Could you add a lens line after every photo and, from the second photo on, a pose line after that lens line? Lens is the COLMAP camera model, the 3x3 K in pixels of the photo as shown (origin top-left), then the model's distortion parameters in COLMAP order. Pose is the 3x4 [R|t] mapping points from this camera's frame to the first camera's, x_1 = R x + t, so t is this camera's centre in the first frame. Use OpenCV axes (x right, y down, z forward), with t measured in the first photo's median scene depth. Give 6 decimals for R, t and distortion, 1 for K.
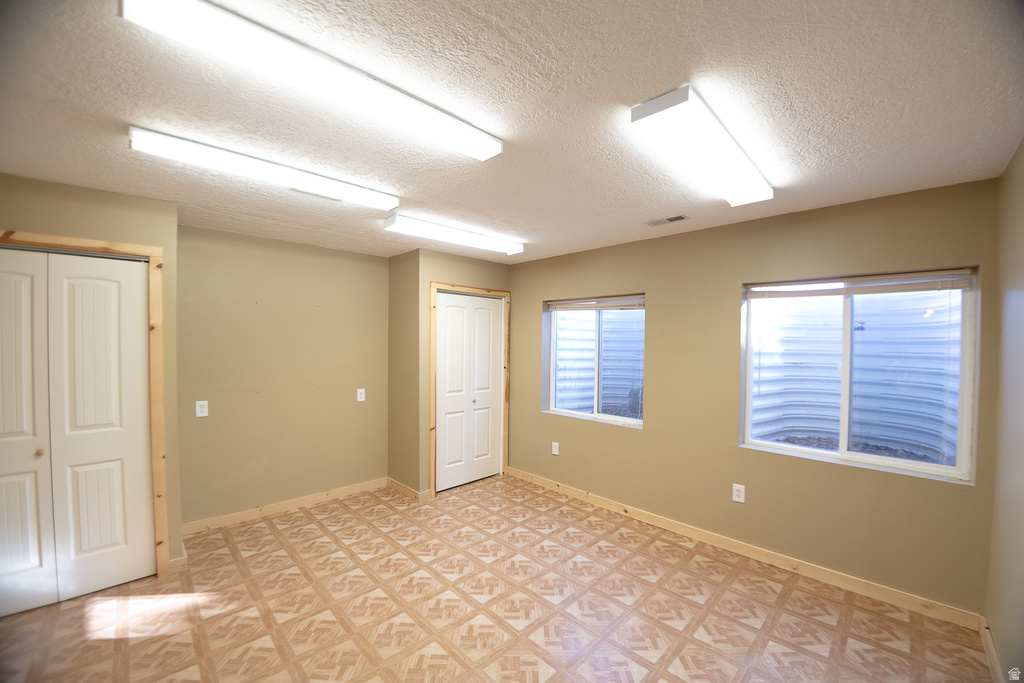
lens RADIAL K [[395.3, 0, 517.8], [0, 395.3, 346.7], [0, 0, 1]] dist [-0.039080, -0.000067]
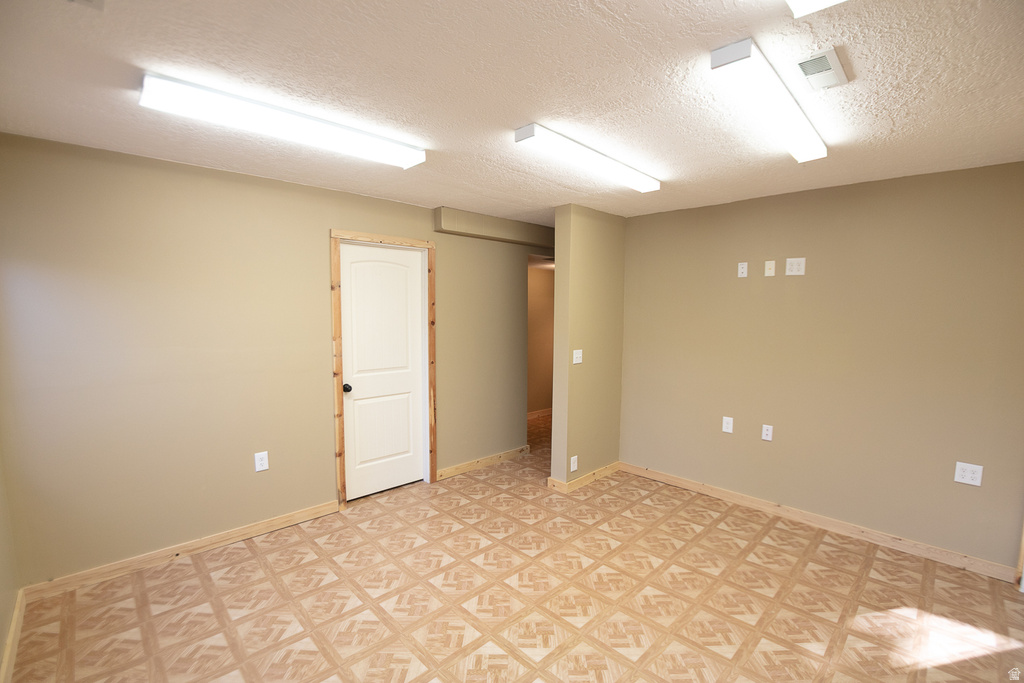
lens RADIAL K [[464.3, 0, 519.5], [0, 464.3, 346.5], [0, 0, 1]] dist [-0.053111, 0.001469]
pose [[-0.999884, -0.015218, -0.000316, -0.052443], [-0.015189, 0.996242, 0.085276, -0.027064], [-0.000983, 0.085271, -0.996357, 1.998760]]
